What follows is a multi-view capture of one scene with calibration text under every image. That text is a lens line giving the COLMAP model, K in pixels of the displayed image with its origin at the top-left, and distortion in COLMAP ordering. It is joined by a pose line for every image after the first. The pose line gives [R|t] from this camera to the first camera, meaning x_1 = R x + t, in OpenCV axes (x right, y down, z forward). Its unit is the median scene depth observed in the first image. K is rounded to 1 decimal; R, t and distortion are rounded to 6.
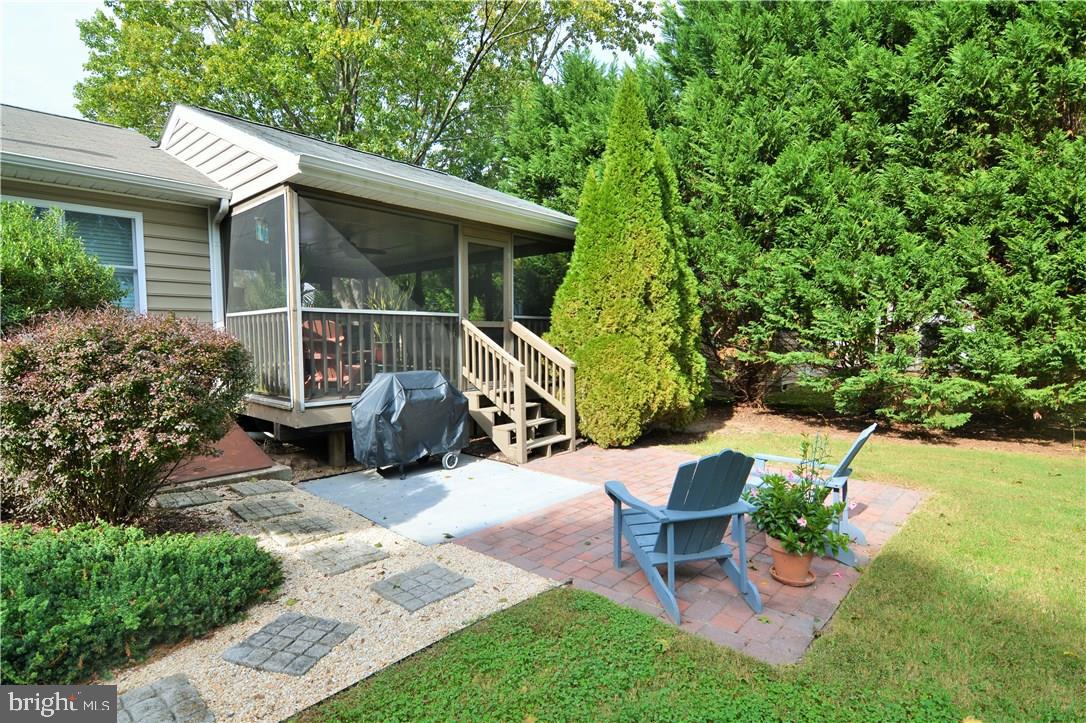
lens RADIAL K [[556.8, 0, 540.1], [0, 556.8, 375.6], [0, 0, 1]] dist [-0.010536, -0.008719]
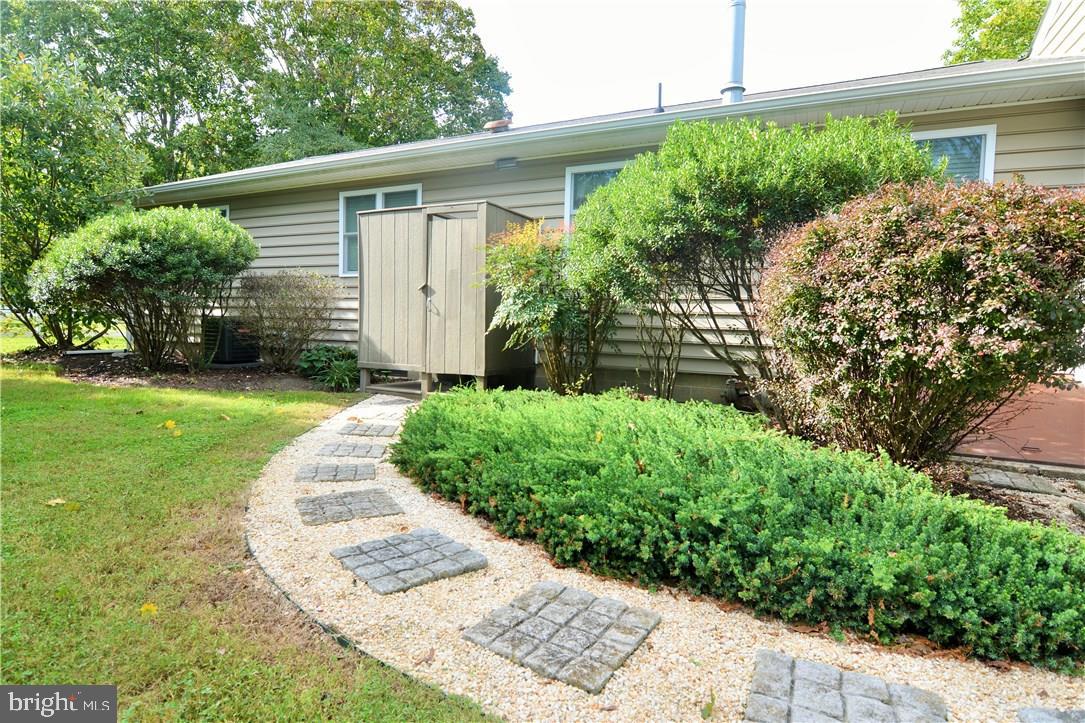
lens RADIAL K [[556.3, 0, 539.6], [0, 556.3, 375.6], [0, 0, 1]] dist [-0.010536, -0.008719]
pose [[0.262600, 0.082195, -0.961398, -0.192241], [-0.104257, 0.992949, 0.056415, 0.178381], [0.959256, 0.085418, 0.269318, 0.338534]]
